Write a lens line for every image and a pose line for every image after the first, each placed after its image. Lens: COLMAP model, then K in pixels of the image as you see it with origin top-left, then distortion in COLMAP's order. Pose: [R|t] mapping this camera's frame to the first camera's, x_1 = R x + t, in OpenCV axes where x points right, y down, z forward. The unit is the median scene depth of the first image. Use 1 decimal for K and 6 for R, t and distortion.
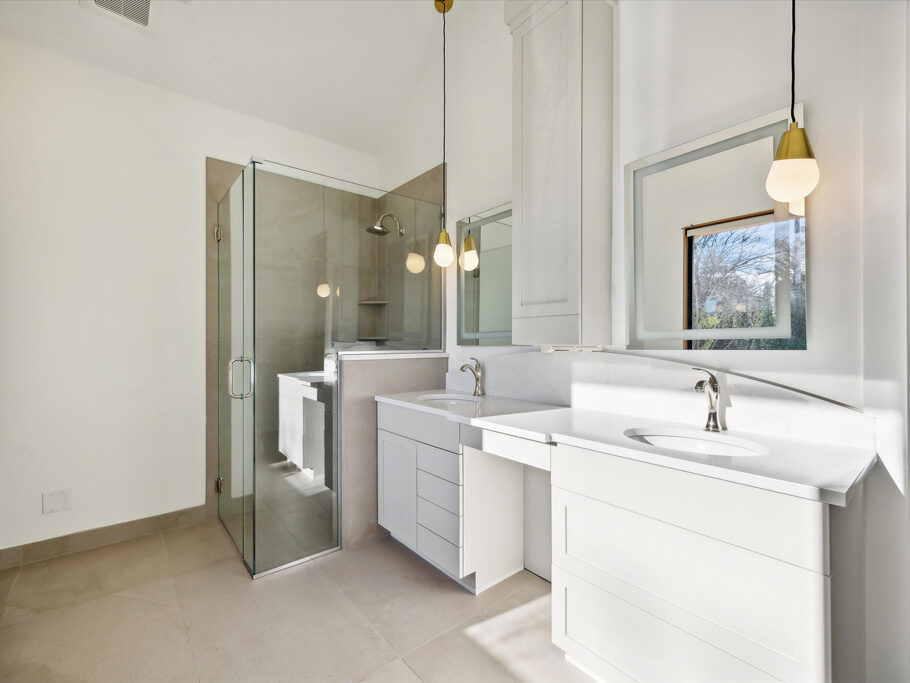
lens RADIAL K [[400.3, 0, 456.8], [0, 400.3, 343.9], [0, 0, 1]] dist [-0.001972, 0.000157]
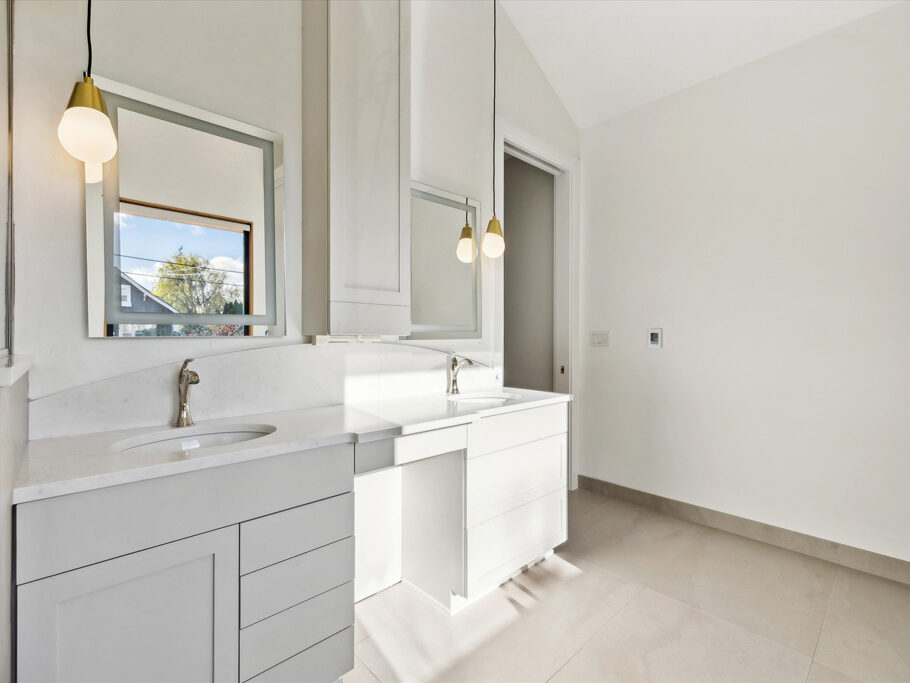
lens RADIAL K [[400.3, 0, 456.8], [0, 400.3, 343.9], [0, 0, 1]] dist [-0.001972, 0.000157]
pose [[-0.041413, -0.023398, 0.998868, -0.735880], [-0.004180, 0.999721, 0.023245, -0.000940], [-0.999133, -0.003213, -0.041499, 0.899077]]
